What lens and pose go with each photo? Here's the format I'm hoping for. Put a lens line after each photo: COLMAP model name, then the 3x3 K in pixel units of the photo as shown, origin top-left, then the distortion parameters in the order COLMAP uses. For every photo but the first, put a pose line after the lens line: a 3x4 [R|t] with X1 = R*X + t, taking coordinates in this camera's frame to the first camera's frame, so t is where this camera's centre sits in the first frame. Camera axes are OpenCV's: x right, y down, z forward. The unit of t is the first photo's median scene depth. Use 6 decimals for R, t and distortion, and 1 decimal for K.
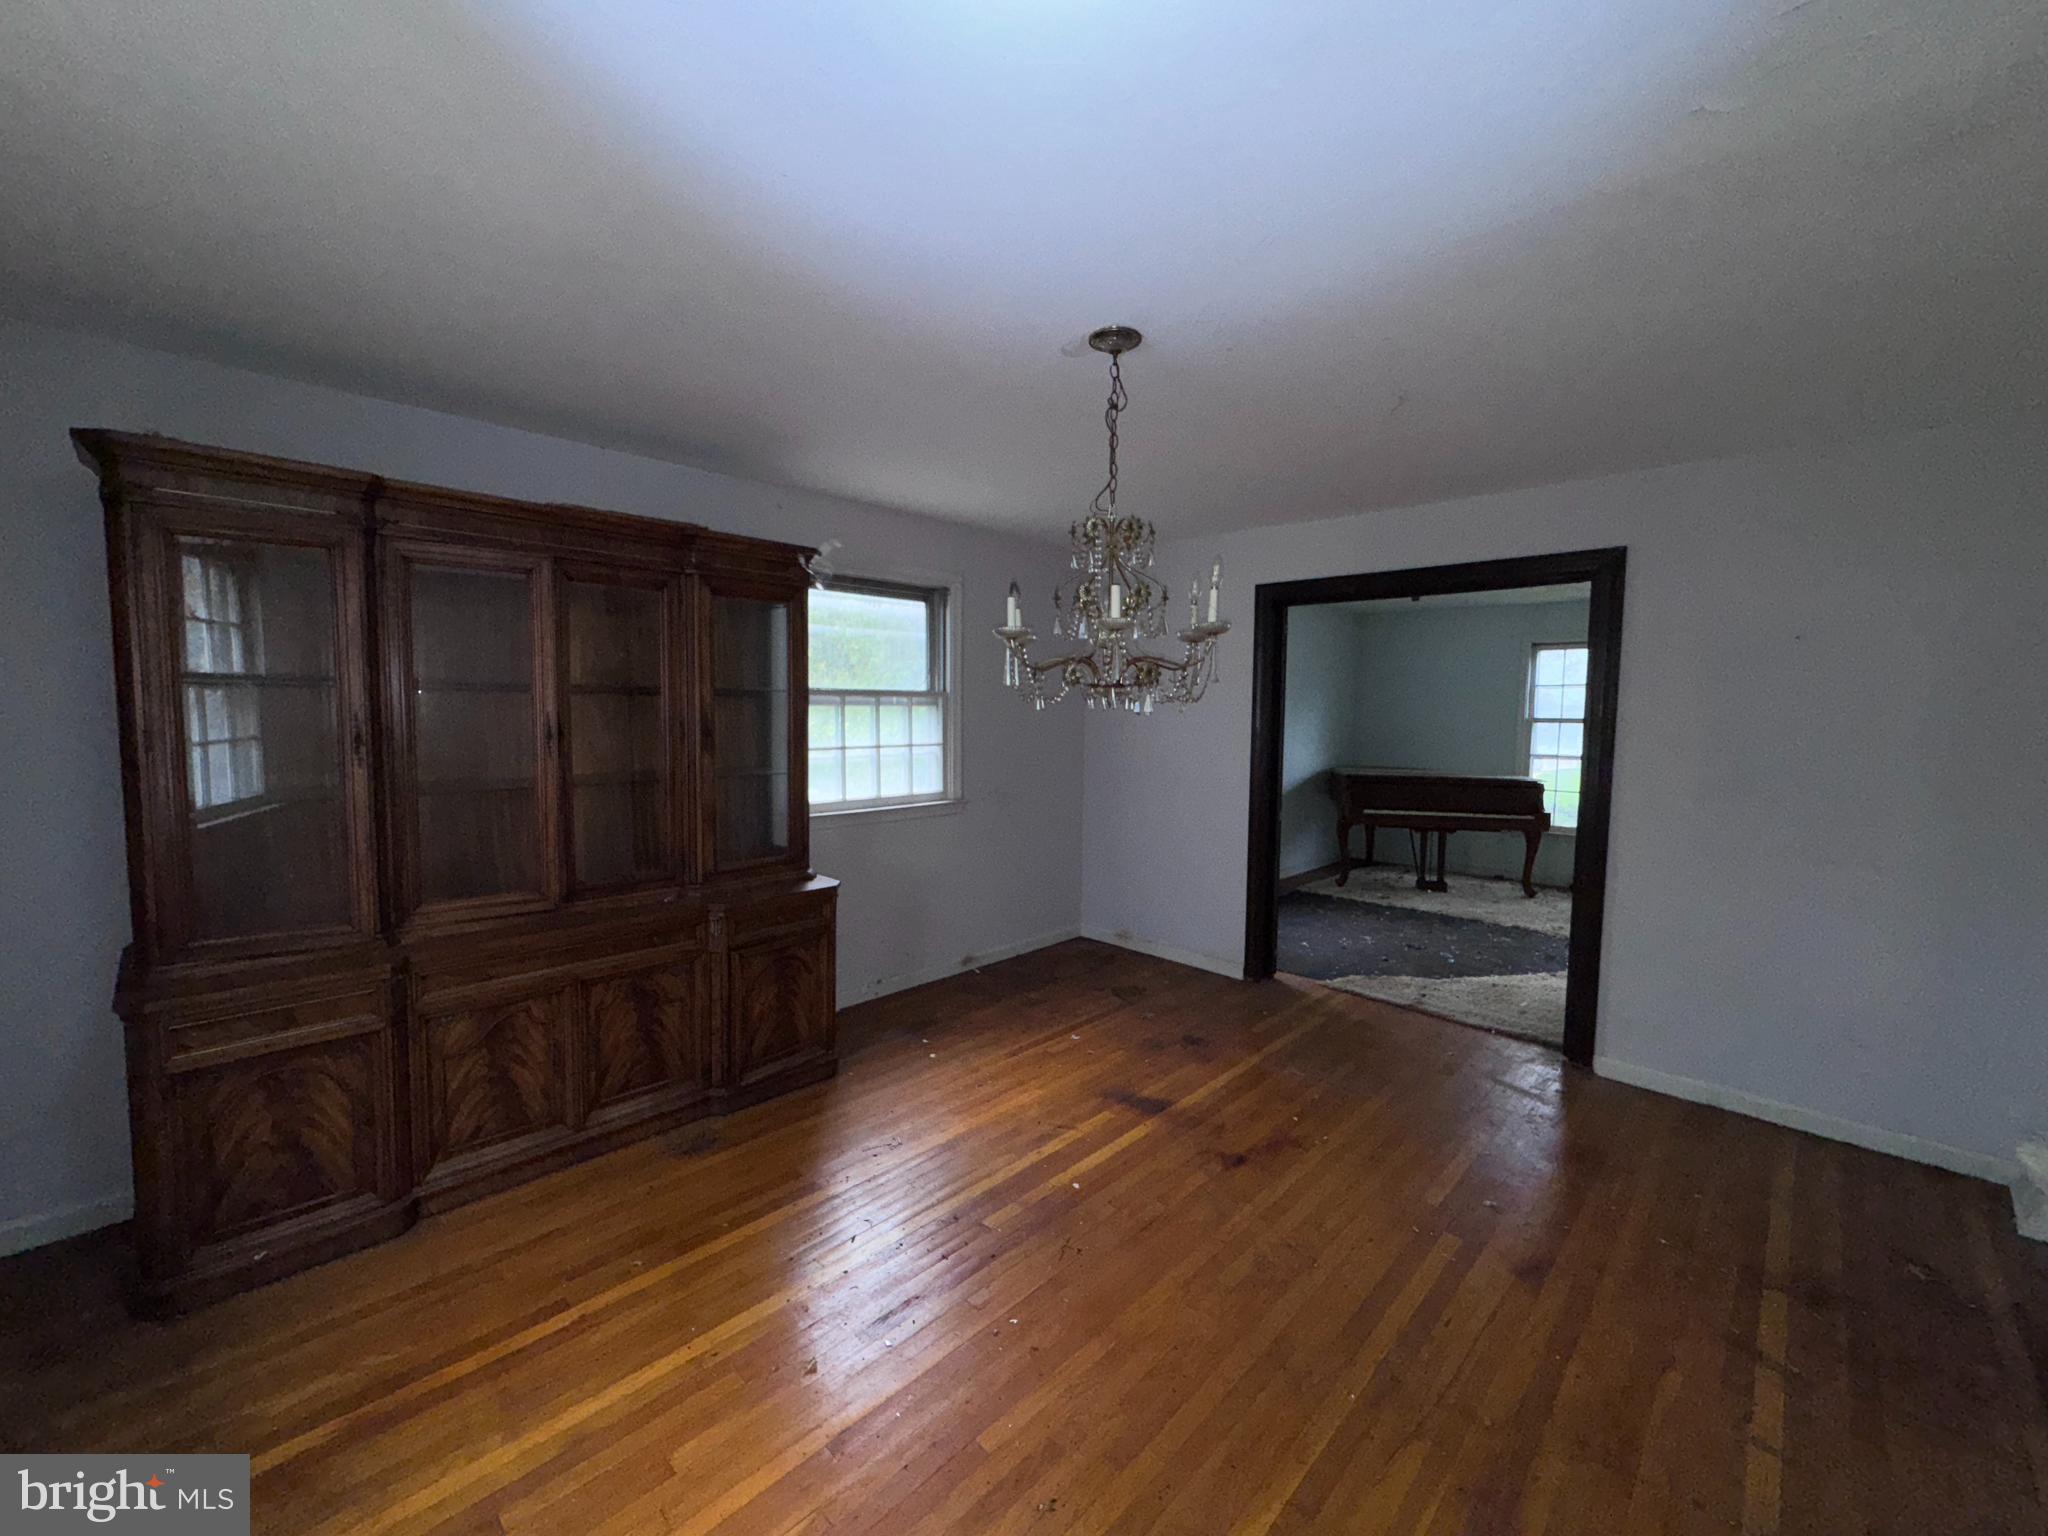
lens RADIAL K [[821.5, 0, 1020.1], [0, 821.5, 766.6], [0, 0, 1]] dist [-0.003291, -0.000203]
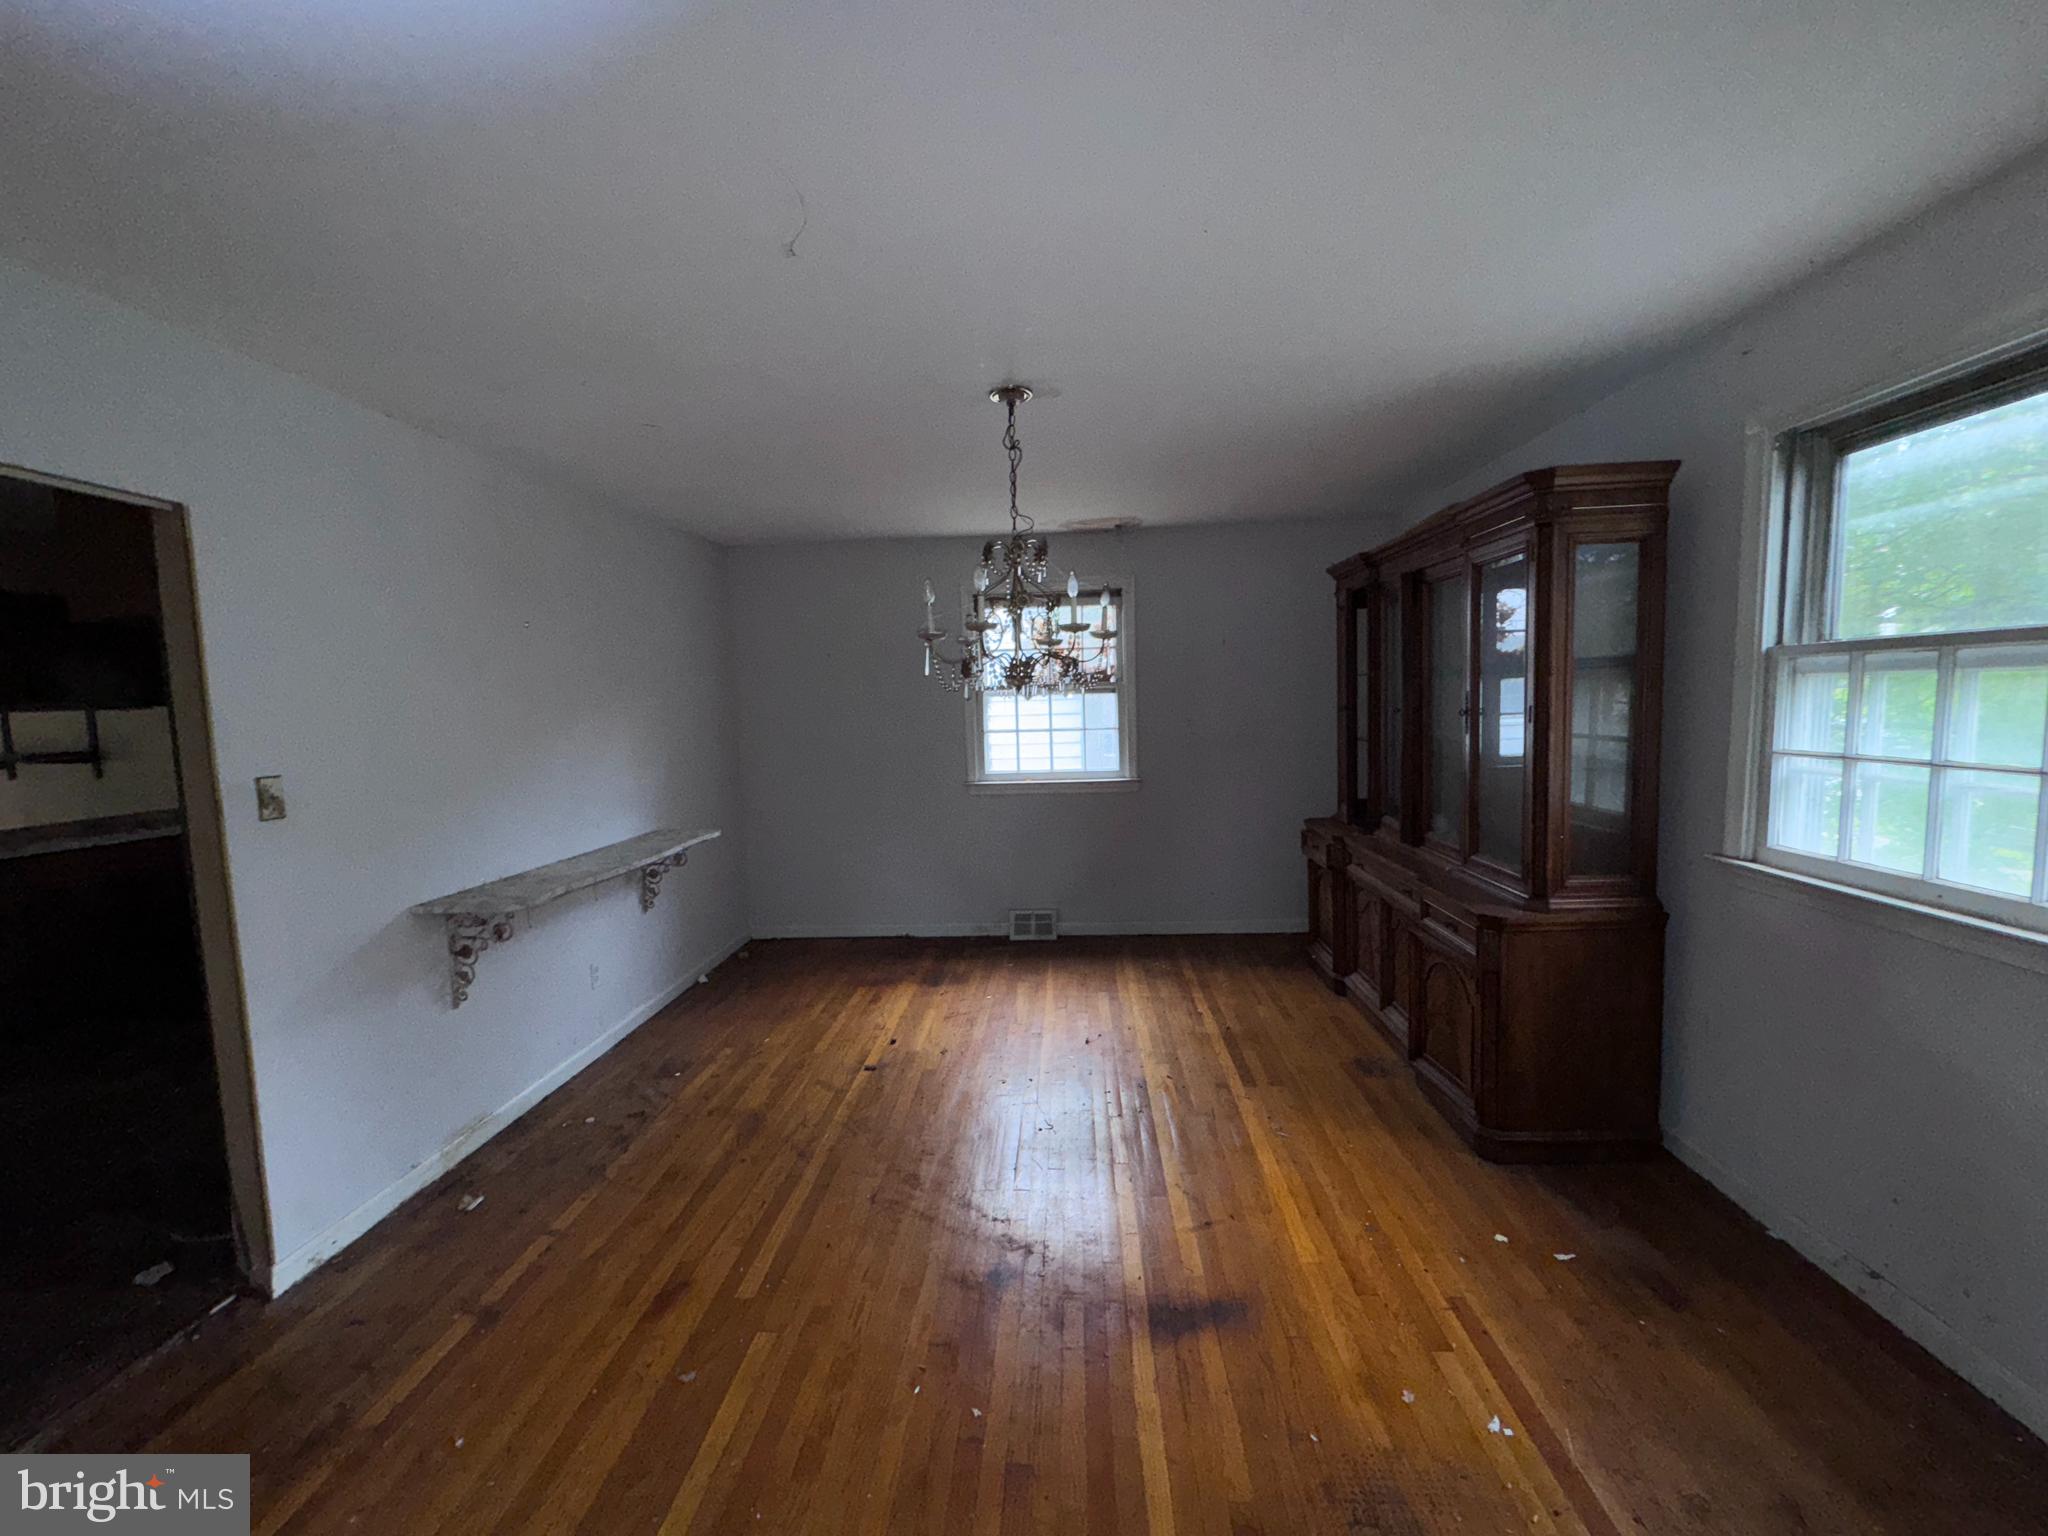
lens RADIAL K [[821.5, 0, 1020.1], [0, 821.5, 766.6], [0, 0, 1]] dist [-0.003291, -0.000203]
pose [[-0.763564, 0.062304, -0.642719, 0.858689], [-0.028068, 0.991191, 0.129430, -0.118363], [0.645122, 0.116869, -0.755089, 1.844594]]
